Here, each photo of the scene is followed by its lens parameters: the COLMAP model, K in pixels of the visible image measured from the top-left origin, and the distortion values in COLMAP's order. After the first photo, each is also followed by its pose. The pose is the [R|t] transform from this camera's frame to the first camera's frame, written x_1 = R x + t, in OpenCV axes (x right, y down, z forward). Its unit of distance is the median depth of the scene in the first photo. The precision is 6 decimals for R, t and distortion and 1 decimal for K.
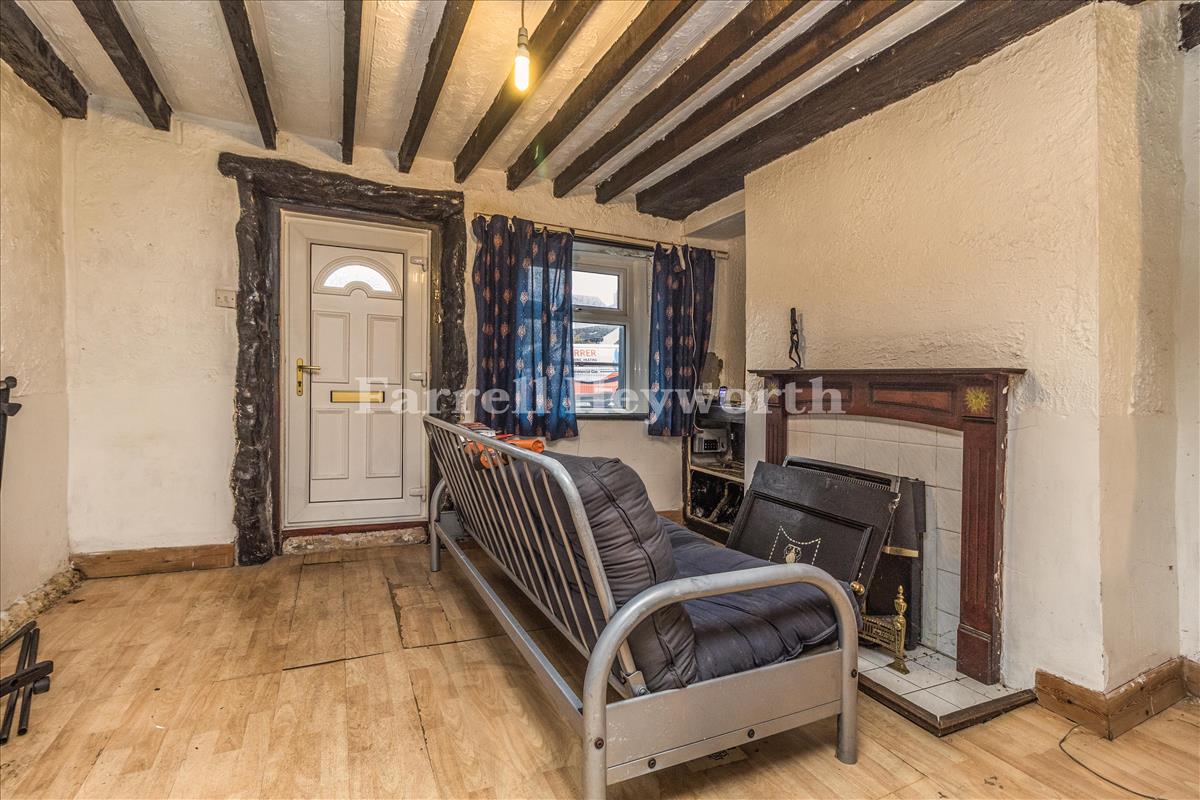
lens RADIAL K [[552.5, 0, 600.0], [0, 552.5, 400.0], [0, 0, 1]] dist [-0.000258, -0.000054]
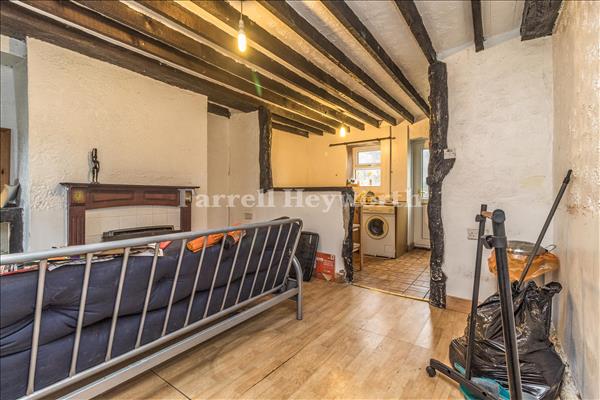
lens RADIAL K [[286.3, 0, 301.7], [0, 286.3, 191.9], [0, 0, 1]] dist [-0.045275, 0.000146]
pose [[-0.504700, -0.016445, 0.863138, -0.991389], [0.007437, 0.999699, 0.023396, -0.054419], [-0.863263, 0.018227, -0.504426, 1.155557]]
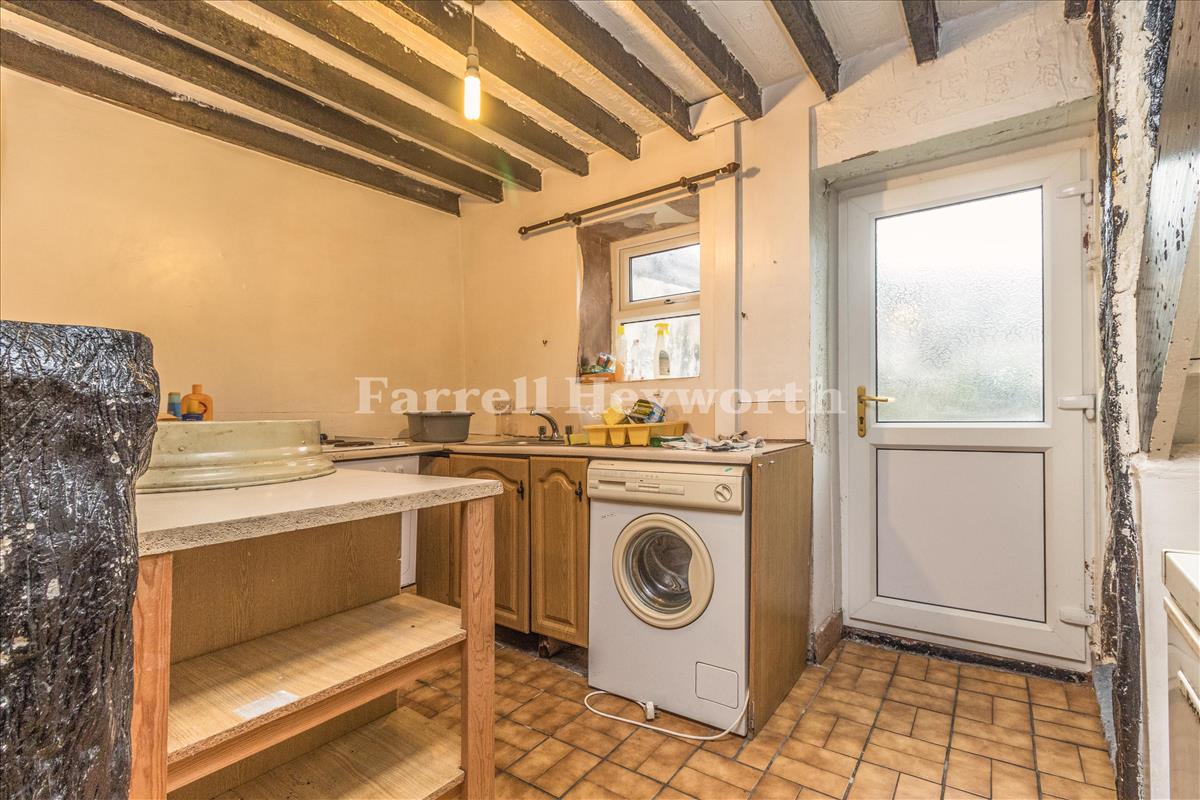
lens RADIAL K [[568.8, 0, 600.0], [0, 568.8, 400.0], [0, 0, 1]] dist [0.000394, 0.000030]
pose [[-0.482144, -0.010708, 0.876027, -0.971922], [0.012475, 0.999740, 0.019087, -0.053677], [-0.876003, 0.020131, -0.481885, 1.130561]]
